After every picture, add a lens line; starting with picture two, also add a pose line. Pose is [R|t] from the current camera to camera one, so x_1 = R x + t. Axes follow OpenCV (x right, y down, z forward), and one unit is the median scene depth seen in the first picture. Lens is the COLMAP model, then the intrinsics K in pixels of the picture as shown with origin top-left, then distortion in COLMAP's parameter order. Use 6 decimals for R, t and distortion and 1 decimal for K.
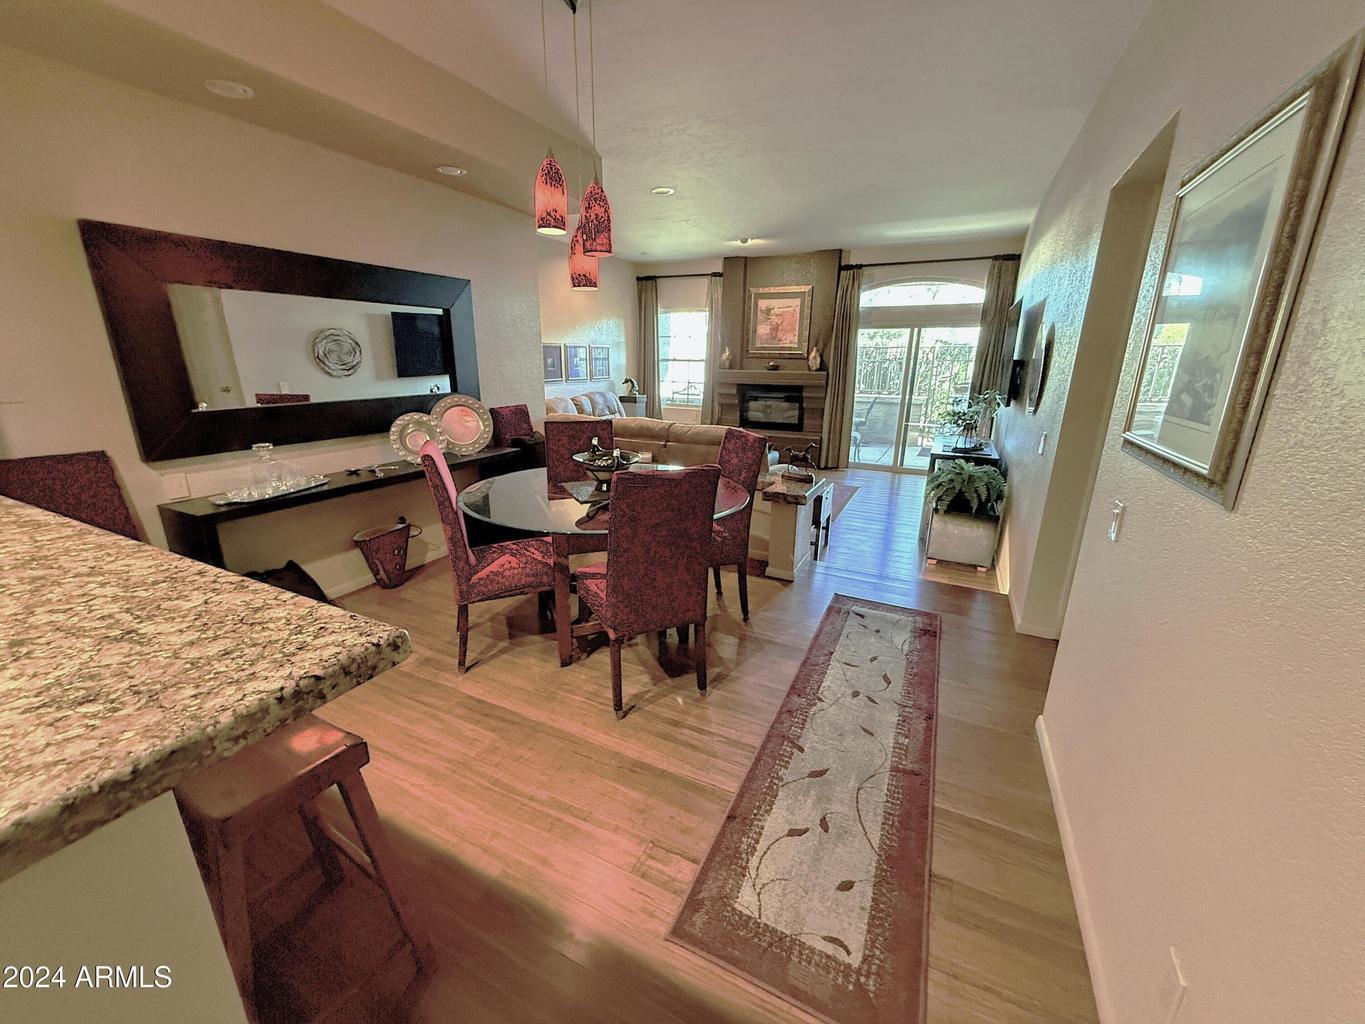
lens RADIAL K [[545.1, 0, 680.0], [0, 545.1, 510.4], [0, 0, 1]] dist [0.001183, 0.000433]
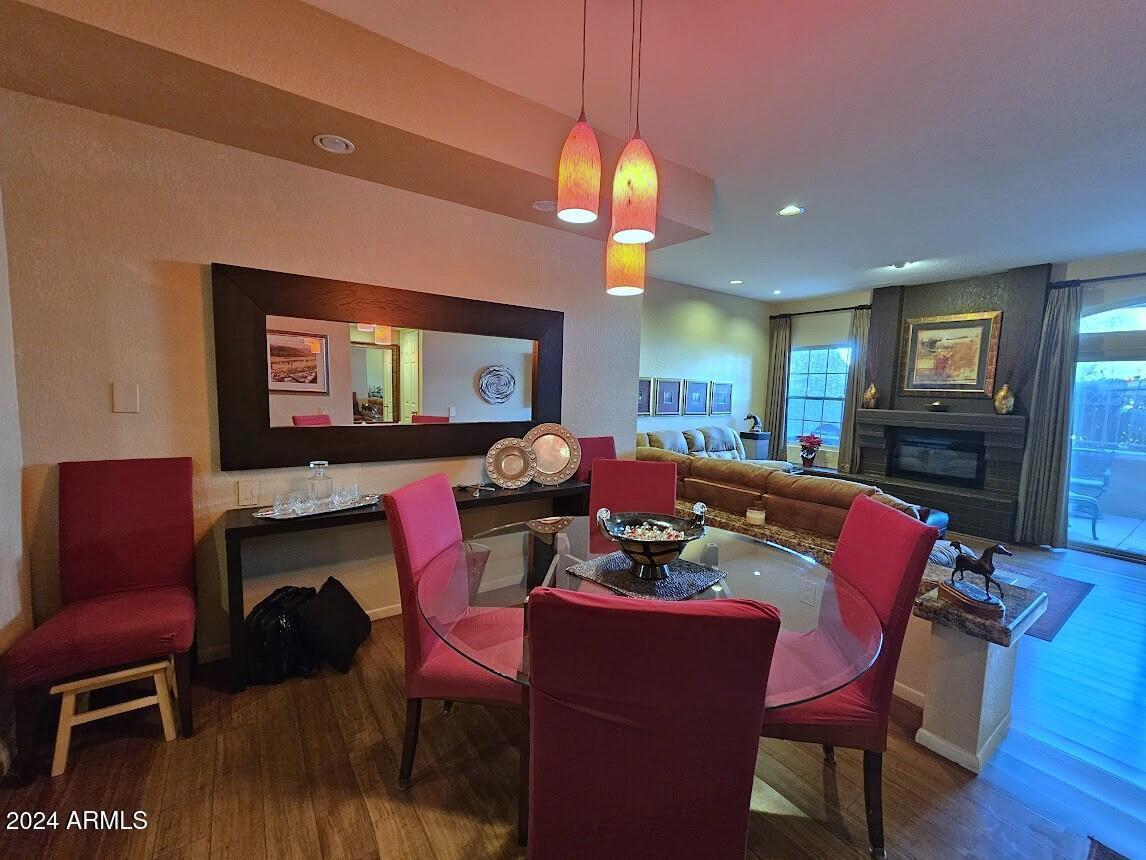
lens RADIAL K [[457.7, 0, 589.4], [0, 457.7, 431.3], [0, 0, 1]] dist [0.001183, 0.000433]
pose [[0.884423, 0.055212, -0.463409, 0.029480], [-0.145145, 0.976274, -0.160694, -0.043524], [0.443542, 0.209383, 0.871452, 0.181376]]
